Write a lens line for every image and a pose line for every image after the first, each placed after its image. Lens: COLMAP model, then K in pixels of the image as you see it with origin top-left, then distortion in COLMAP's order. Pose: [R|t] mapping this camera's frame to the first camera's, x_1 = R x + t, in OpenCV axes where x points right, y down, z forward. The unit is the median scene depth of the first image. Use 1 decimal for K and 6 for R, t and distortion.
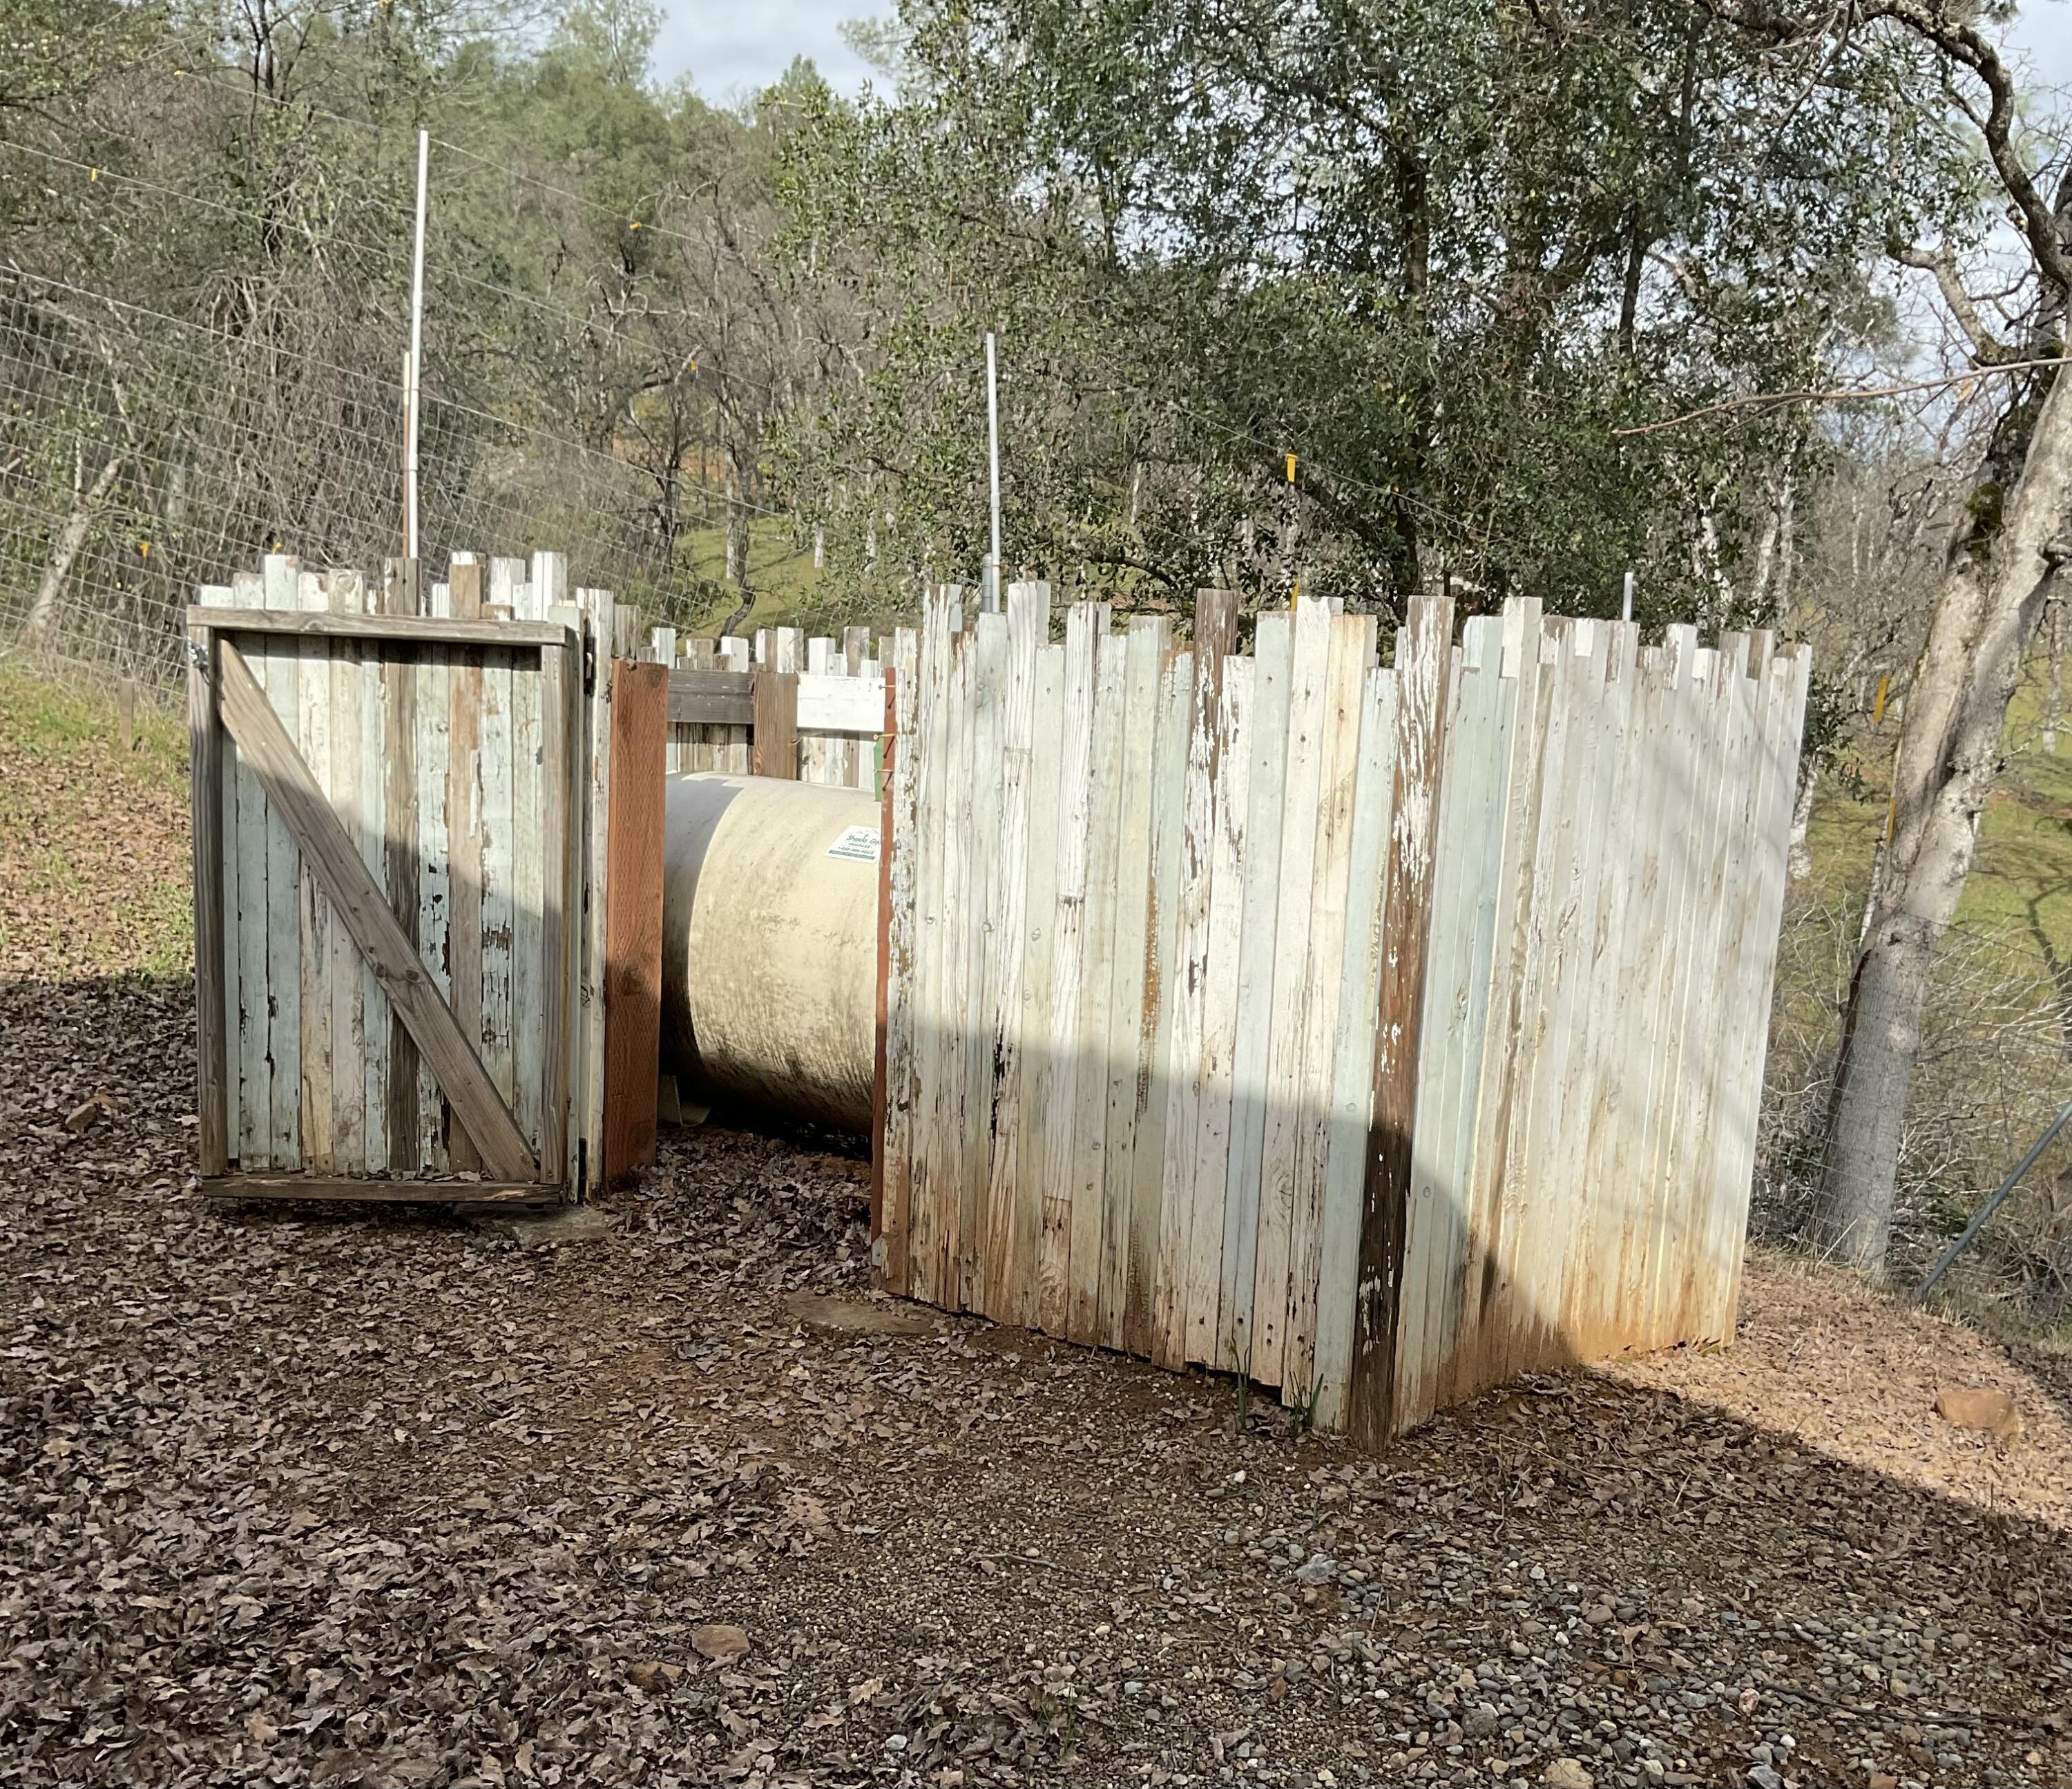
lens RADIAL K [[2398.5, 0, 999.0], [0, 2398.5, 1159.9], [0, 0, 1]] dist [0.092320, -0.153439]
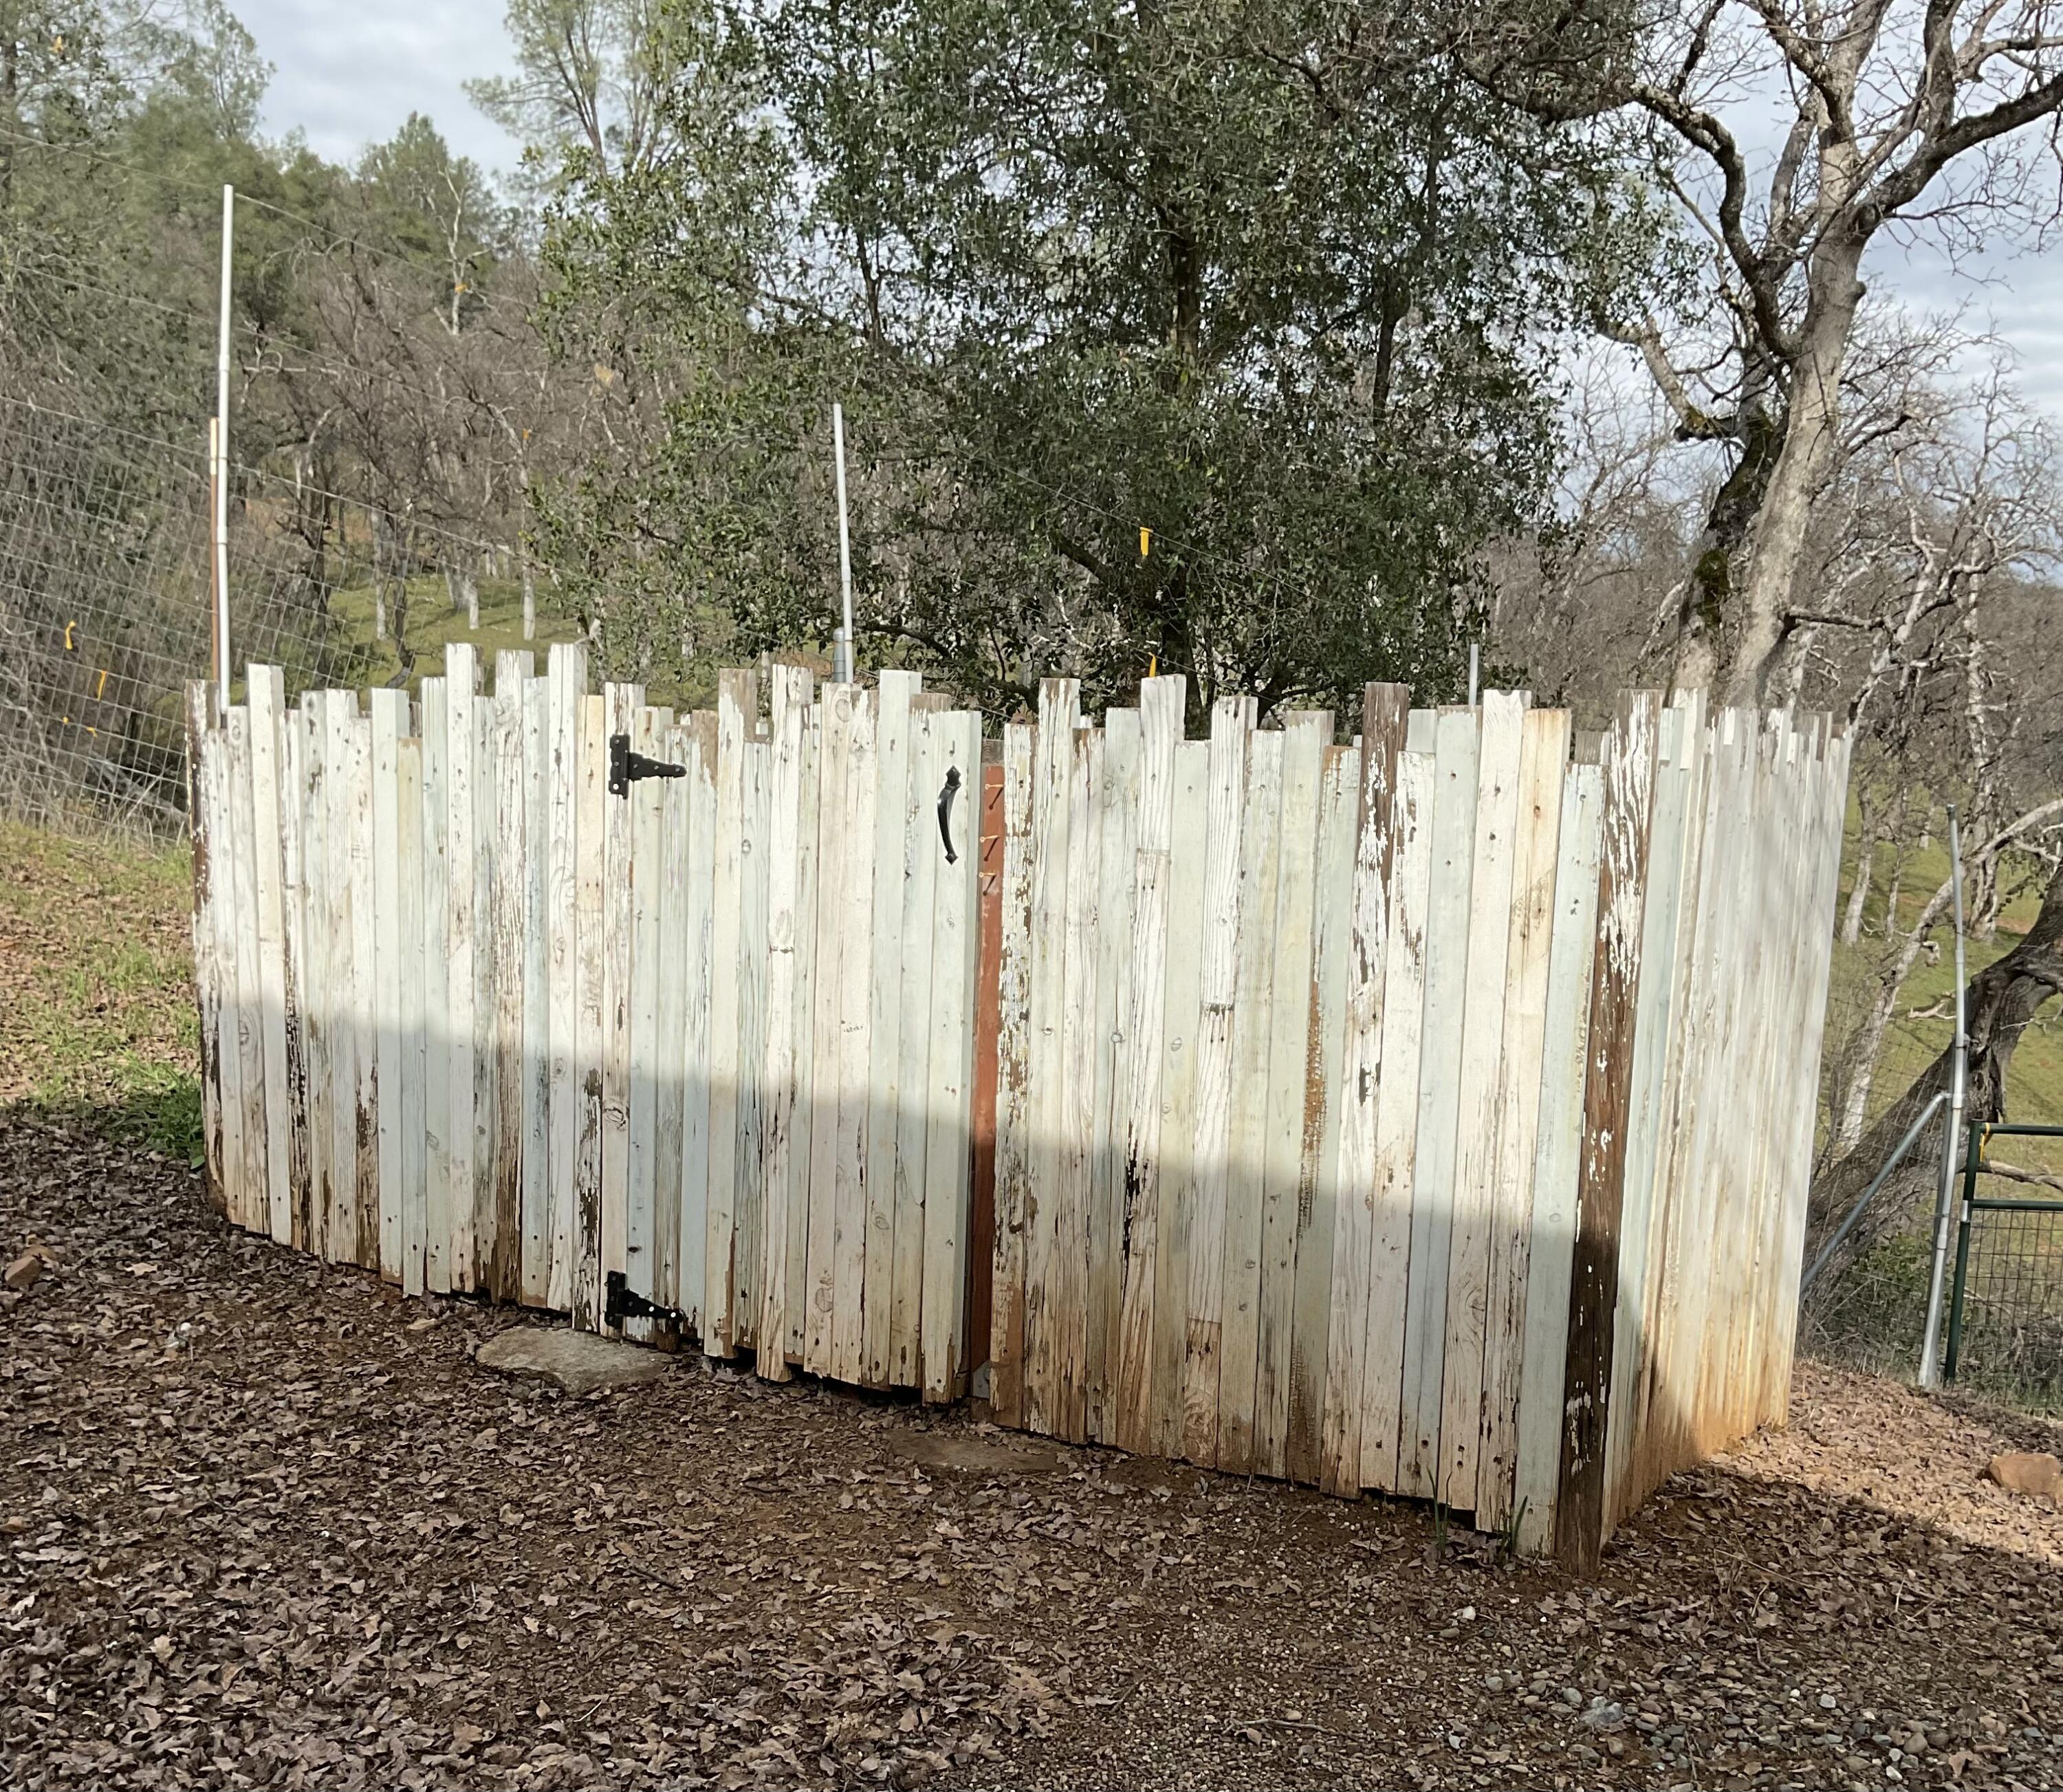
lens RADIAL K [[2388.0, 0, 994.6], [0, 2388.0, 1160.2], [0, 0, 1]] dist [0.092320, -0.153439]
pose [[0.987897, -0.041747, 0.149385, -0.195178], [0.044903, 0.998832, -0.017815, -0.034047], [-0.148467, 0.024307, 0.988619, 0.077762]]
